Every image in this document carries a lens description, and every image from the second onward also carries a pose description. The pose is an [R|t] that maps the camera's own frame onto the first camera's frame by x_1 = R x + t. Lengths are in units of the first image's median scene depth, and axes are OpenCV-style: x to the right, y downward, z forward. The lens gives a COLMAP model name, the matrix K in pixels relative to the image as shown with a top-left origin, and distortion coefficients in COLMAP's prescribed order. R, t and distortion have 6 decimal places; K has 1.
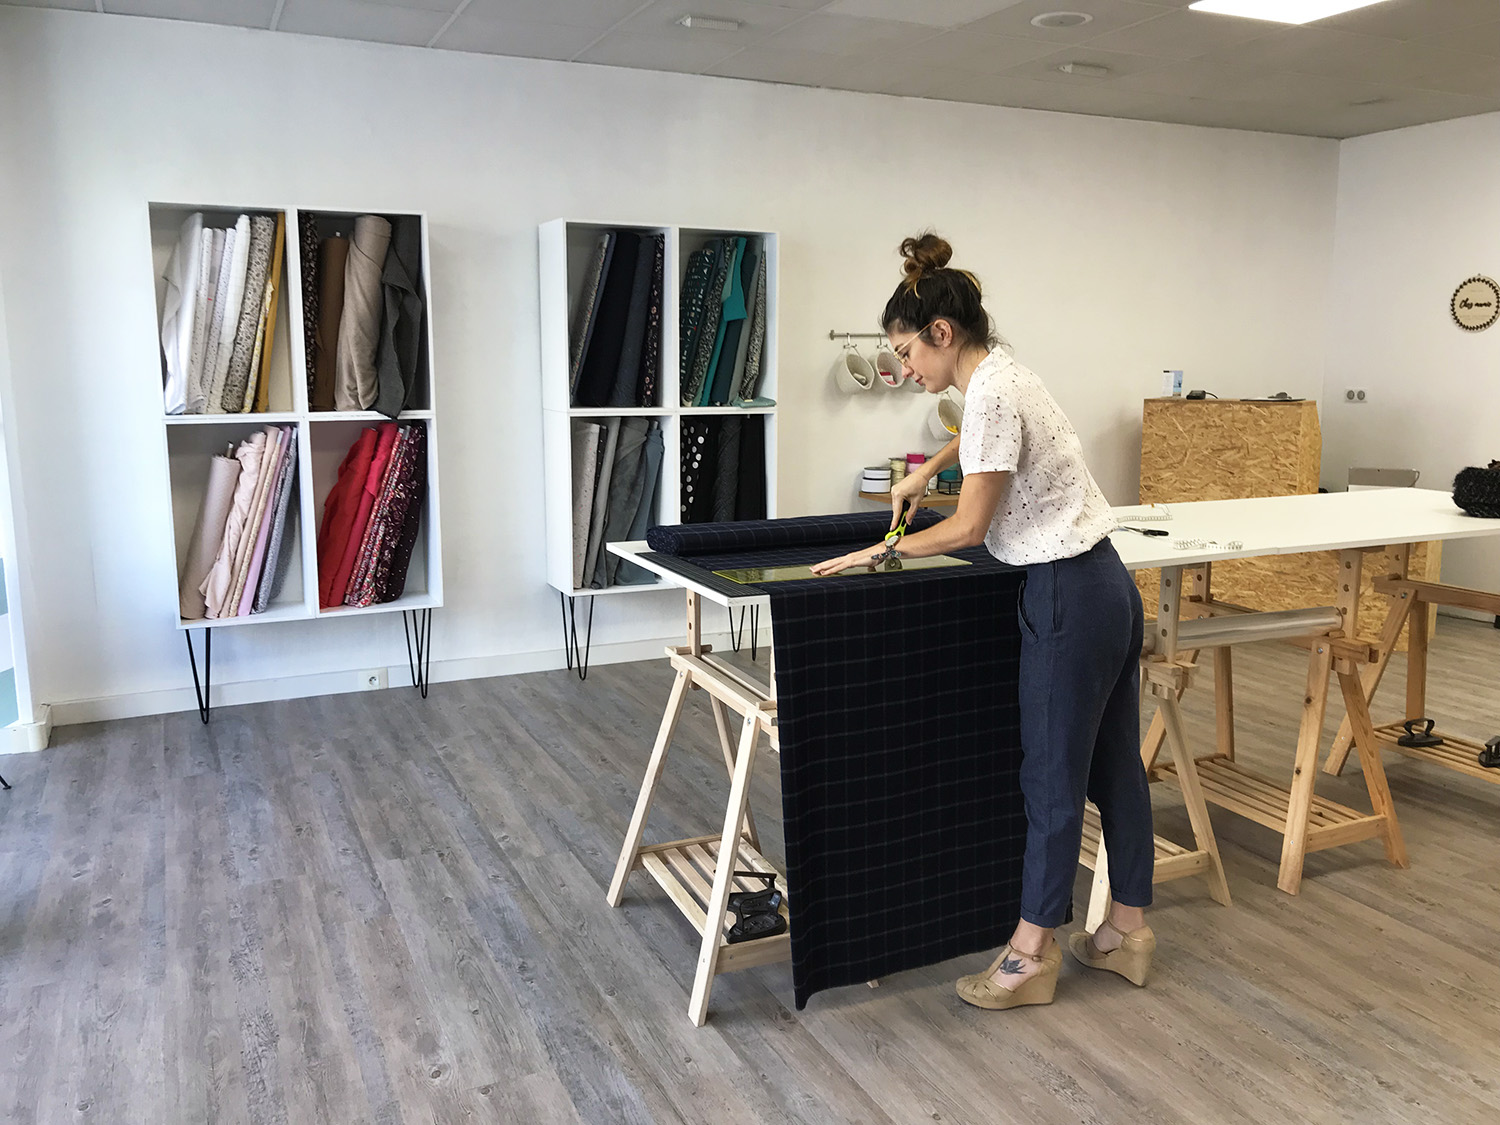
lens RADIAL K [[1233.9, 0, 750.0], [0, 1233.9, 562.5], [0, 0, 1]] dist [0.005381, -0.000689]
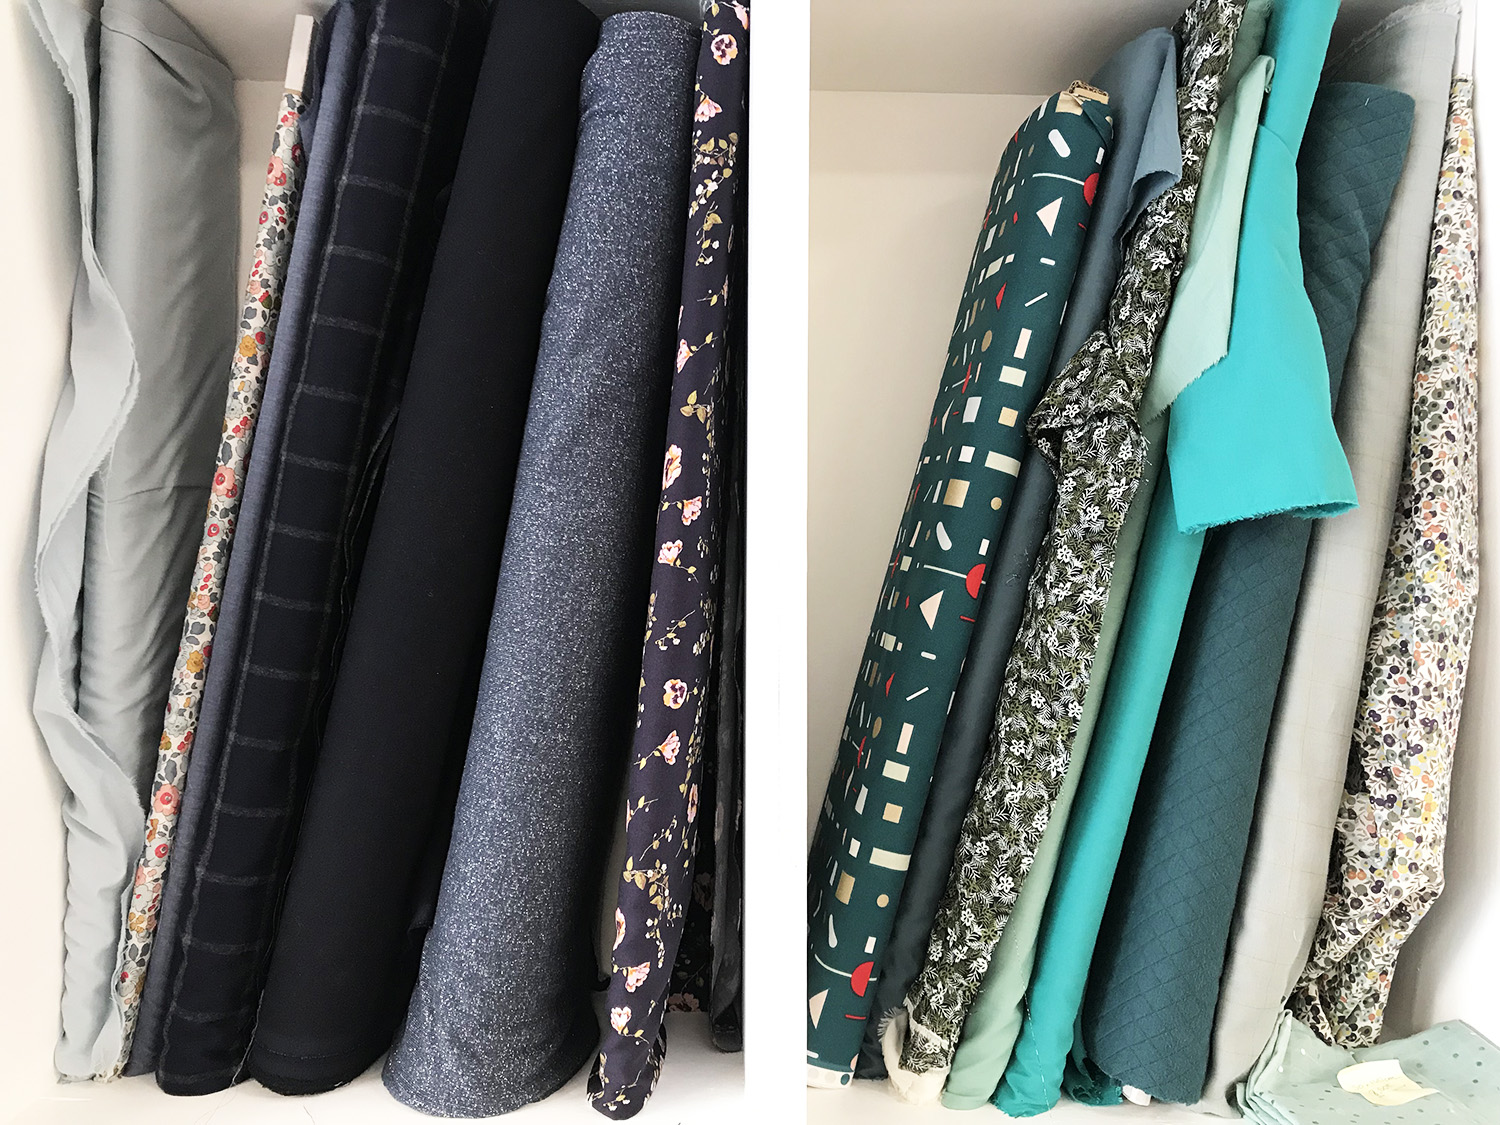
lens RADIAL K [[1233.9, 0, 750.0], [0, 1233.9, 562.5], [0, 0, 1]] dist [0.005381, -0.000689]
pose [[0.923163, -0.010222, -0.384274, -0.011833], [-0.054210, 0.986195, -0.156466, -0.166825], [0.380568, 0.165275, 0.909864, 0.851364]]
